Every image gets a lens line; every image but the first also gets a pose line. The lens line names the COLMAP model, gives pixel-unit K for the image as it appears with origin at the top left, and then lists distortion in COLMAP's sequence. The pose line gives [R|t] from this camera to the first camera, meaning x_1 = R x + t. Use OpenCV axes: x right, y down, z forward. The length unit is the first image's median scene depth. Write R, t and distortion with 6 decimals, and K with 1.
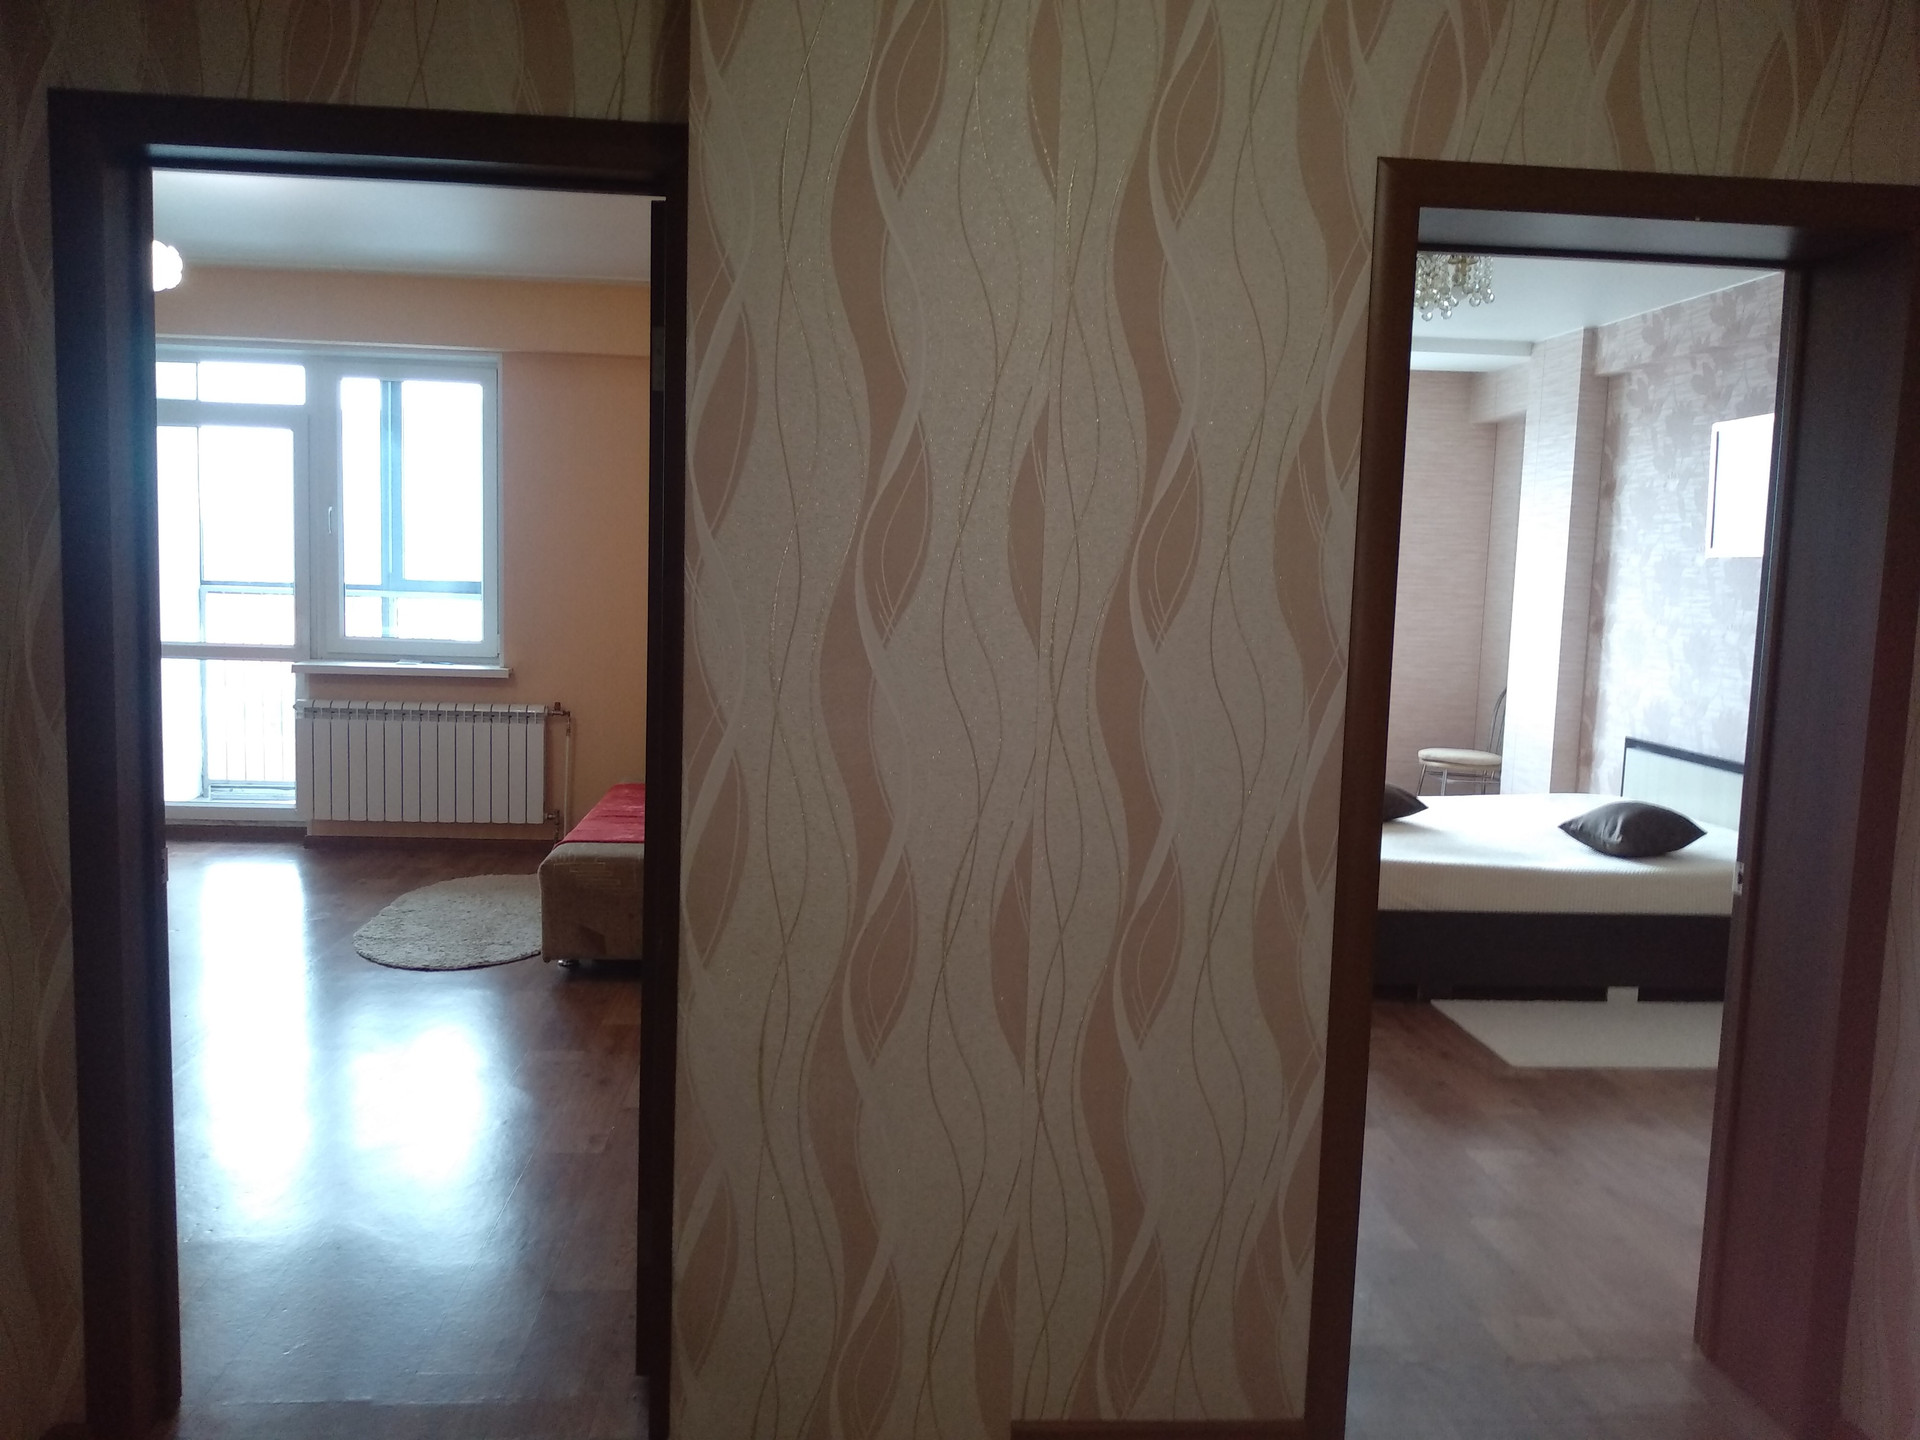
lens RADIAL K [[1488.6, 0, 960.0], [0, 1488.6, 720.0], [0, 0, 1]] dist [-0.012496, -0.015101]
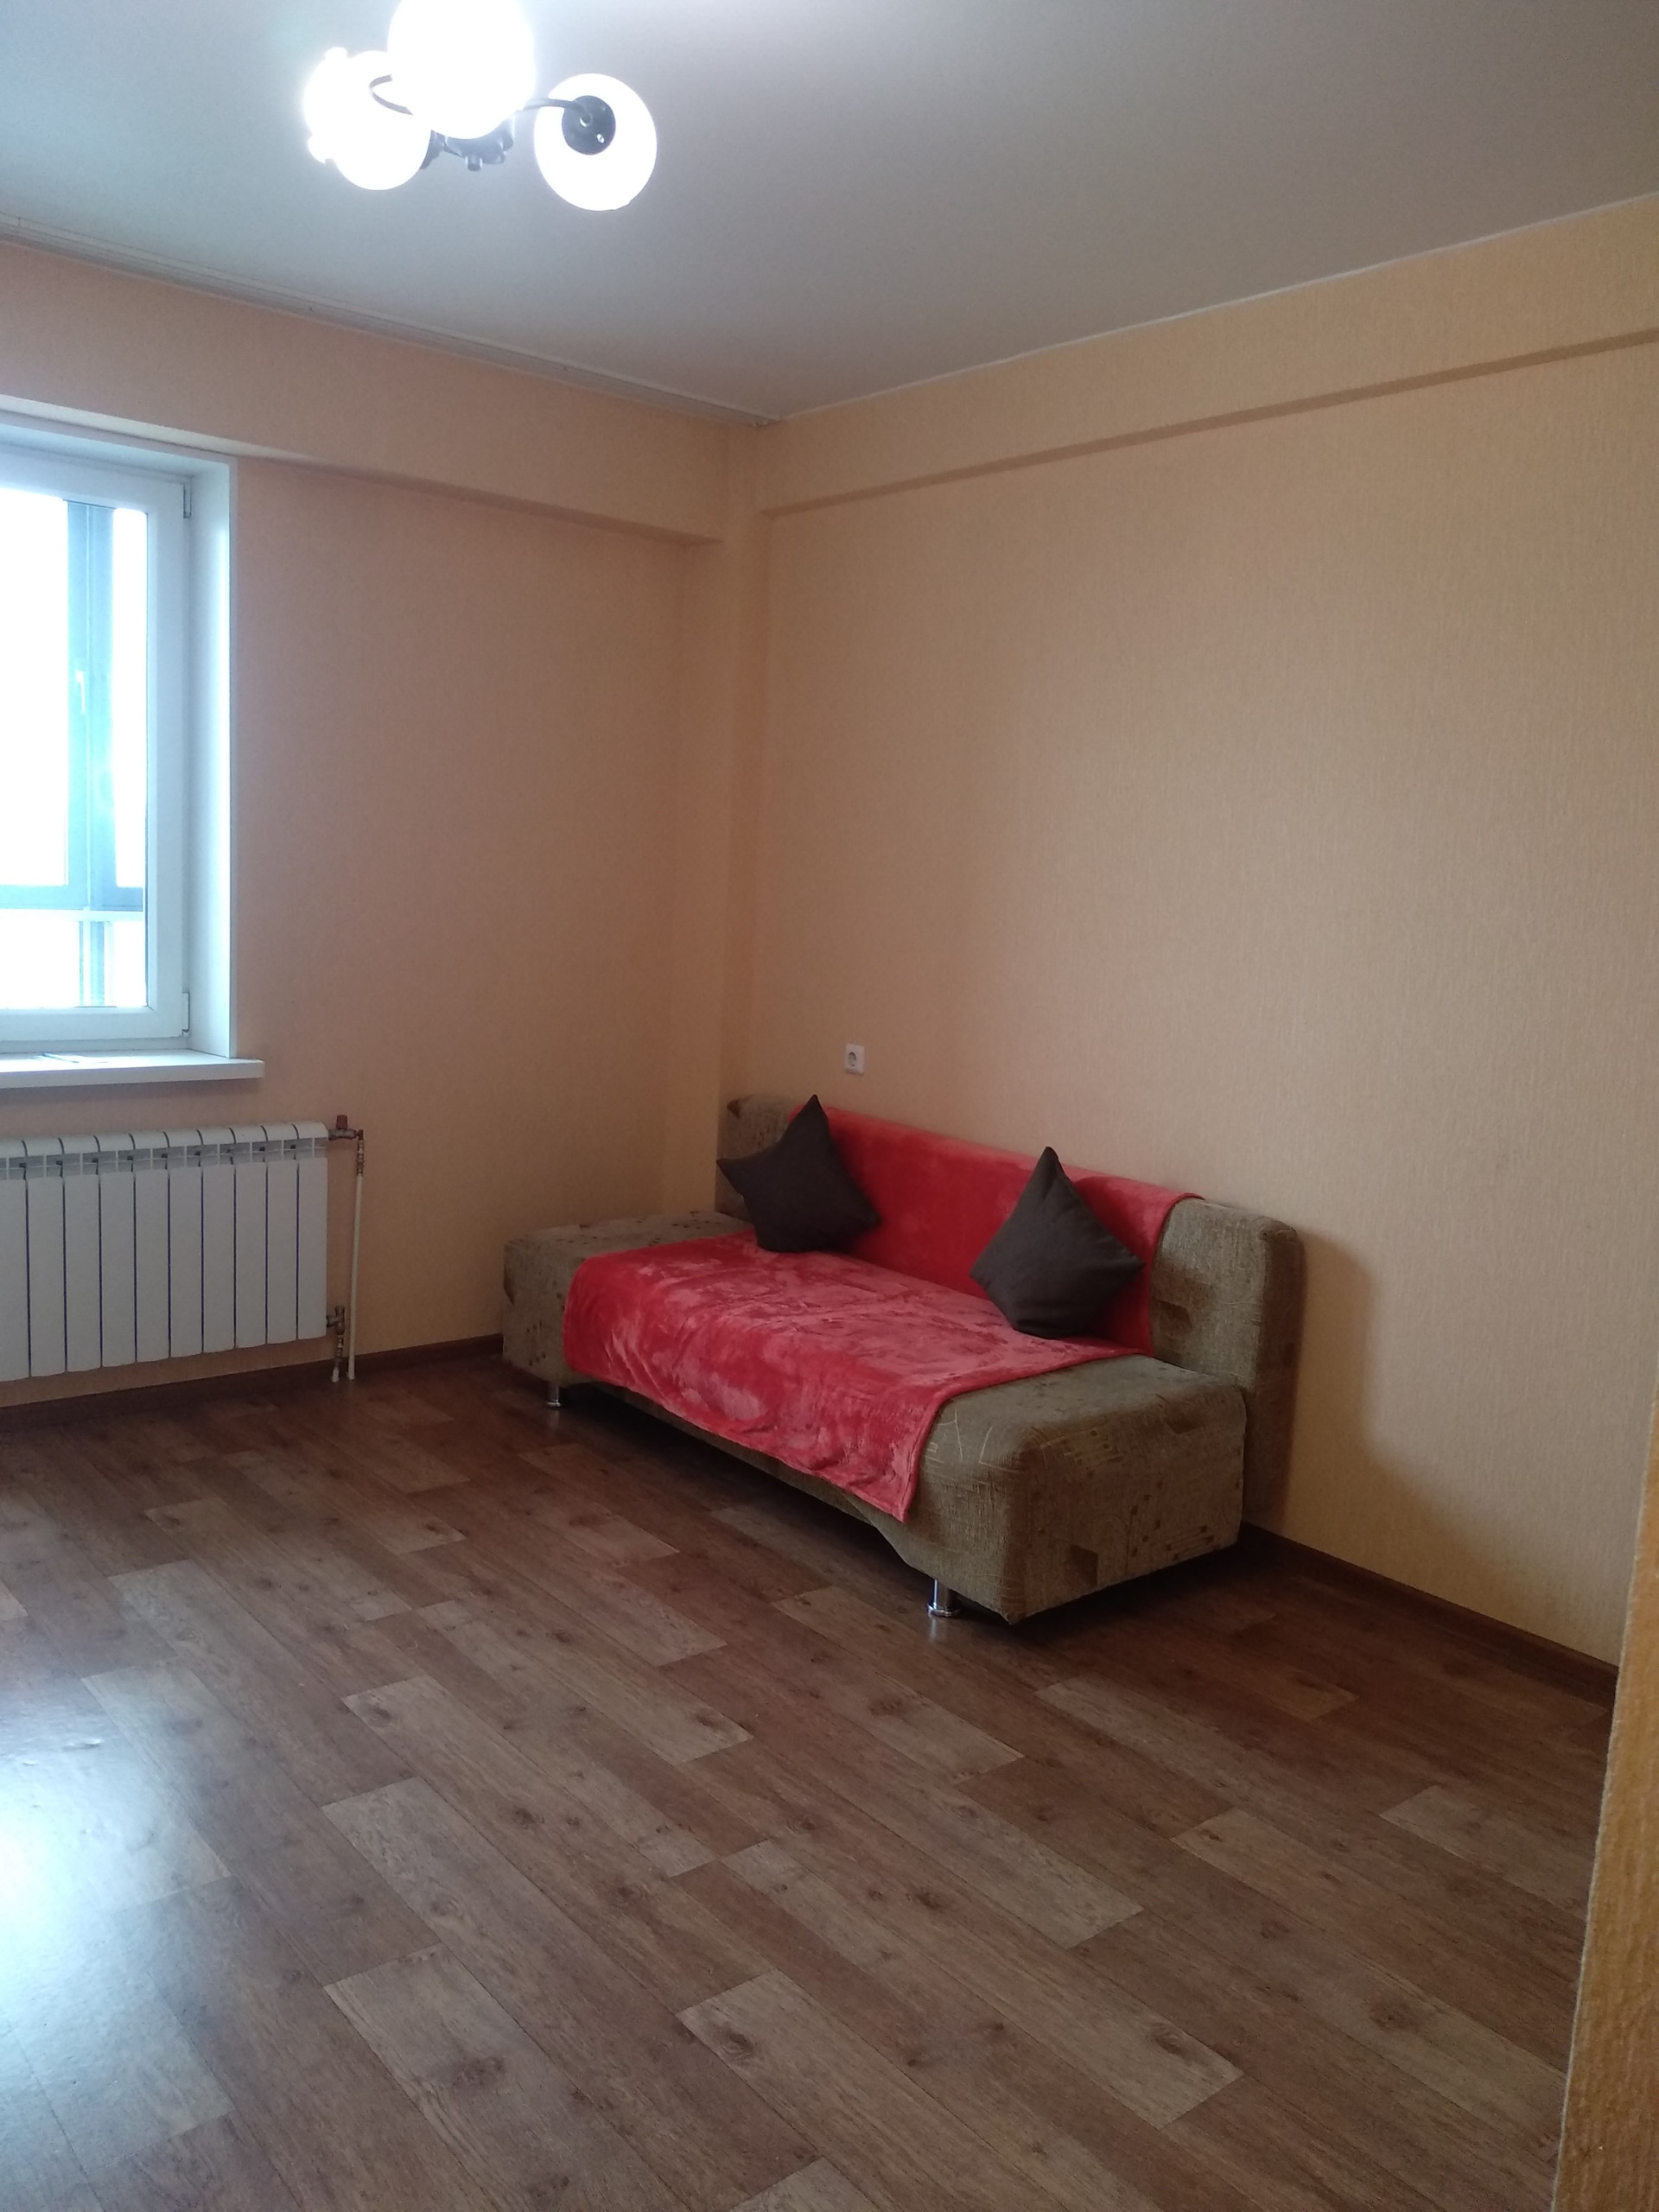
lens RADIAL K [[1715.0, 0, 829.5], [0, 1715.0, 1106.0], [0, 0, 1]] dist [-0.012496, -0.015101]
pose [[0.814730, -0.071931, 0.575362, -0.489380], [0.036466, 0.996668, 0.072965, -0.054835], [-0.578693, -0.038466, 0.814638, 0.379172]]
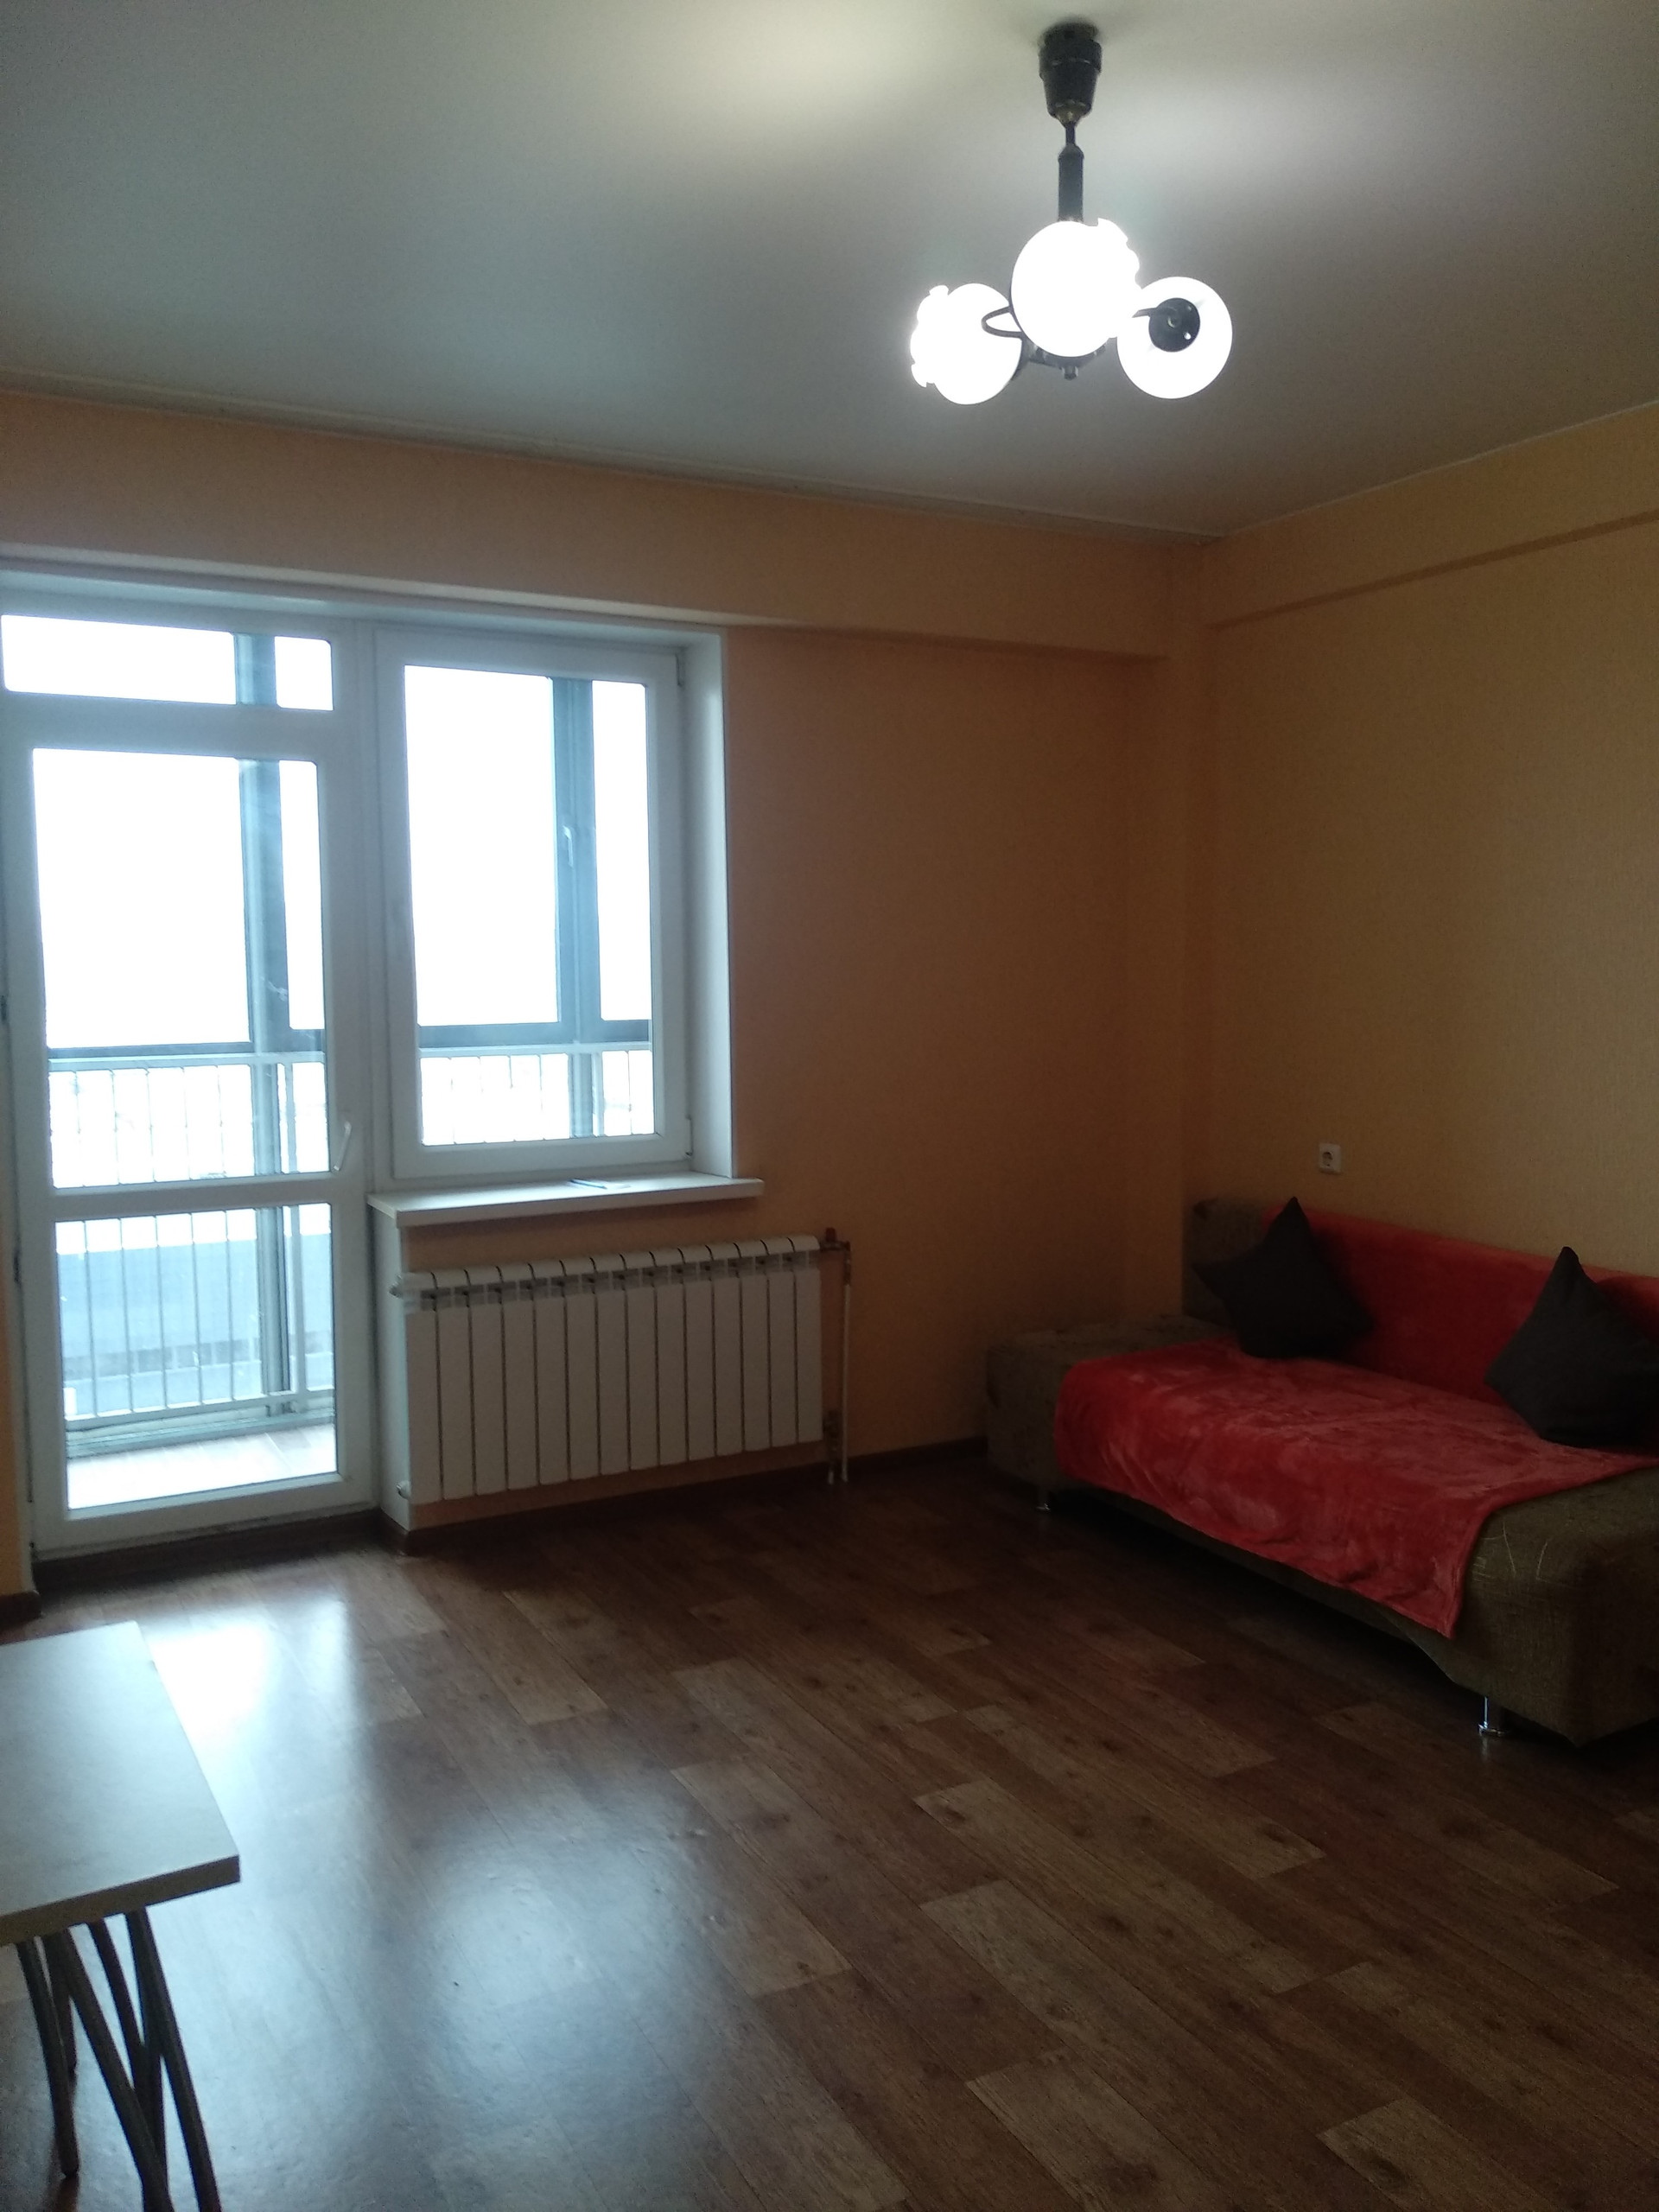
lens RADIAL K [[1715.0, 0, 829.5], [0, 1715.0, 1106.0], [0, 0, 1]] dist [-0.012496, -0.015101]
pose [[0.913328, -0.075555, 0.400155, -0.536914], [0.077522, 0.996927, 0.011295, -0.067197], [-0.399779, 0.020705, 0.916378, 0.387051]]
